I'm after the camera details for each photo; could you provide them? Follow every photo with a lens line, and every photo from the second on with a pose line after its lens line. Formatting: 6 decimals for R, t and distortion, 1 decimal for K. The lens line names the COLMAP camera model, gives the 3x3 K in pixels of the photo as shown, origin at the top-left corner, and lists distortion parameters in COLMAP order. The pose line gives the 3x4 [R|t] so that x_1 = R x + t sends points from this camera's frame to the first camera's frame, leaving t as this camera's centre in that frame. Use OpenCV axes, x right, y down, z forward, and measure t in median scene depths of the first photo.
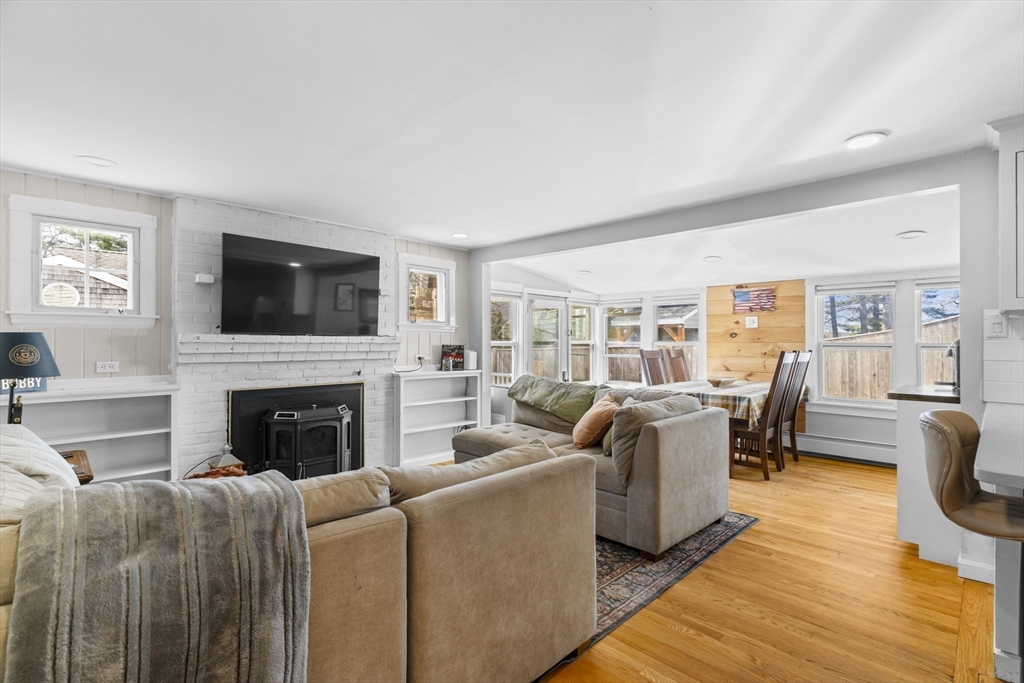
lens RADIAL K [[483.7, 0, 512.8], [0, 483.7, 335.8], [0, 0, 1]] dist [0.002734, -0.000778]
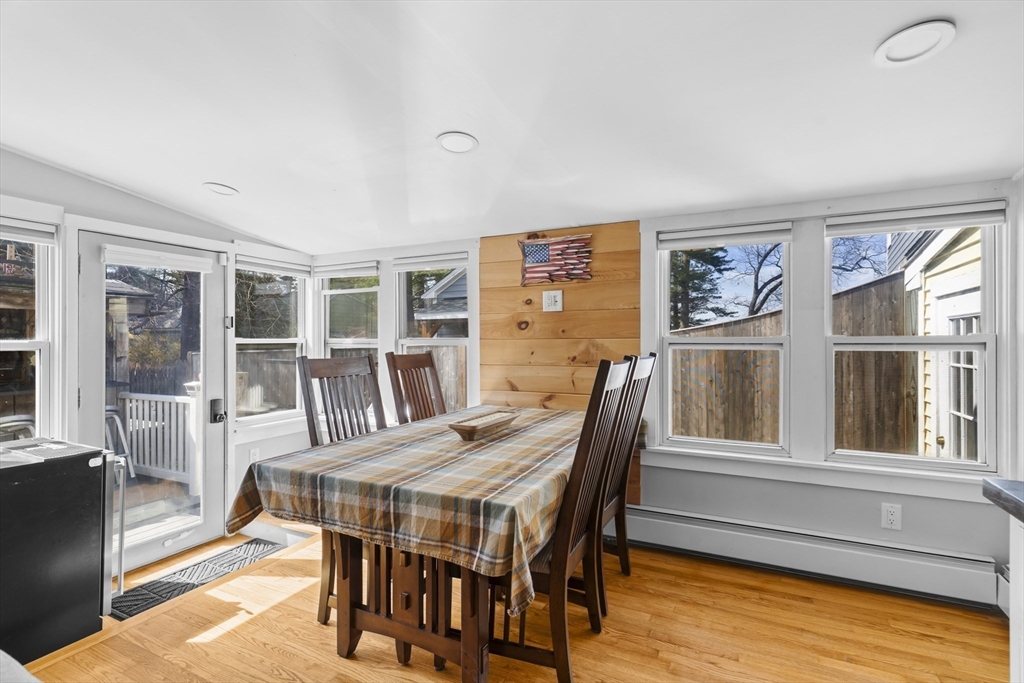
lens RADIAL K [[482.6, 0, 512.0], [0, 482.6, 341.5], [0, 0, 1]] dist [-0.003217, -0.000394]
pose [[0.947859, -0.008653, 0.318572, 0.348663], [0.003295, 0.999844, 0.017352, 0.009723], [-0.318673, -0.015397, 0.947740, 0.627733]]
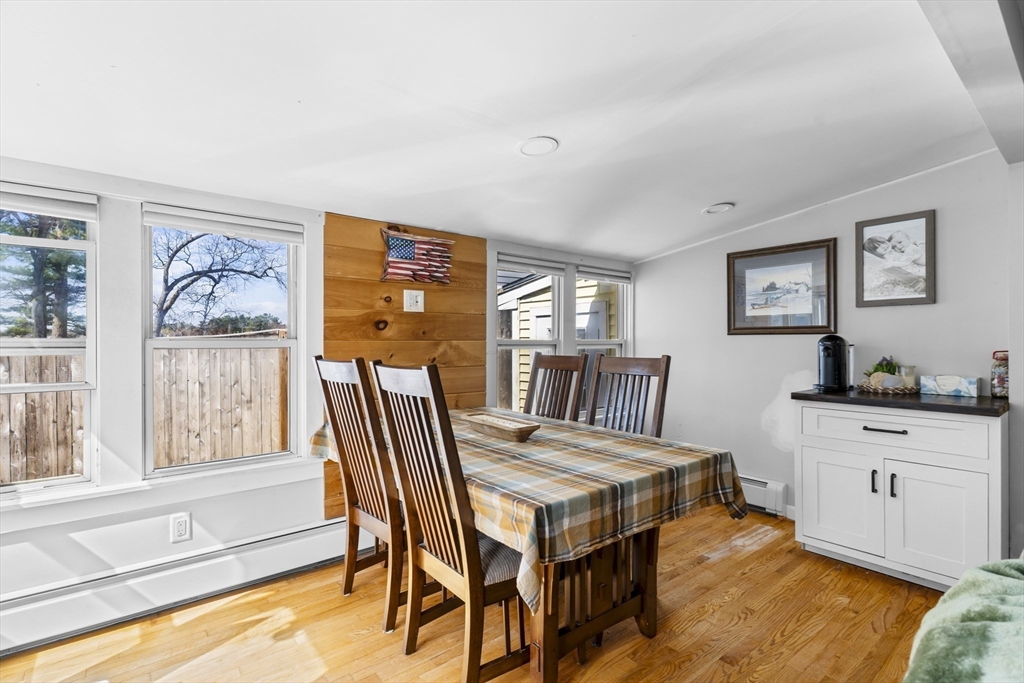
lens RADIAL K [[481.0, 0, 515.6], [0, 481.0, 331.7], [0, 0, 1]] dist [-0.002956, 0.000152]
pose [[0.099983, 0.013906, 0.994892, -0.011308], [-0.013617, 0.999828, -0.012607, 0.012249], [-0.994896, -0.012287, 0.100155, 1.053655]]
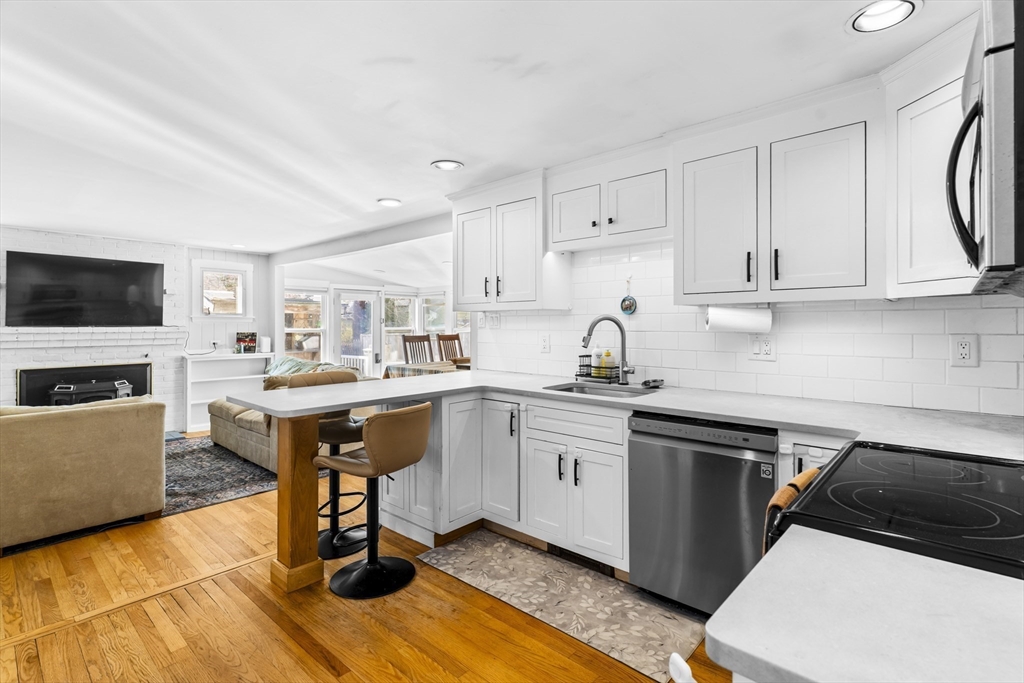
lens RADIAL K [[494.2, 0, 513.6], [0, 494.2, 319.0], [0, 0, 1]] dist [0.001784, -0.000036]
pose [[0.998876, -0.005819, 0.047032, 0.559606], [0.005785, 0.999983, 0.000858, -0.013882], [-0.047036, -0.000585, 0.998893, -0.326115]]
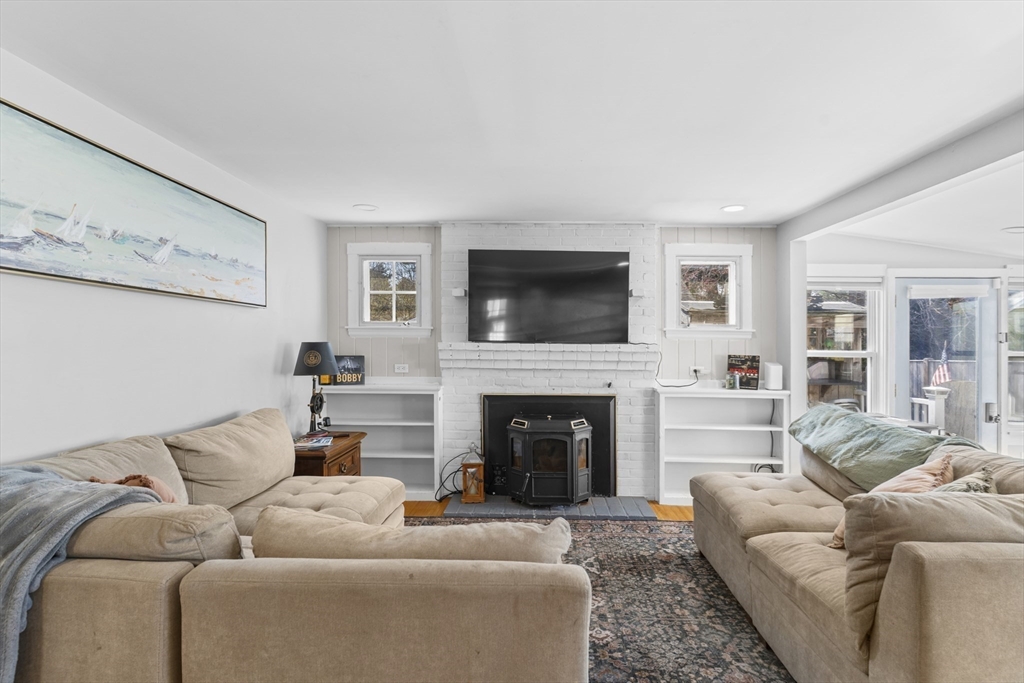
lens RADIAL K [[488.8, 0, 518.0], [0, 488.8, 340.4], [0, 0, 1]] dist [-0.000540, 0.000590]
pose [[0.684501, -0.001379, -0.729011, 0.216170], [0.002333, 0.999997, 0.000299, -0.005820], [0.729008, -0.001906, 0.684502, 0.249456]]
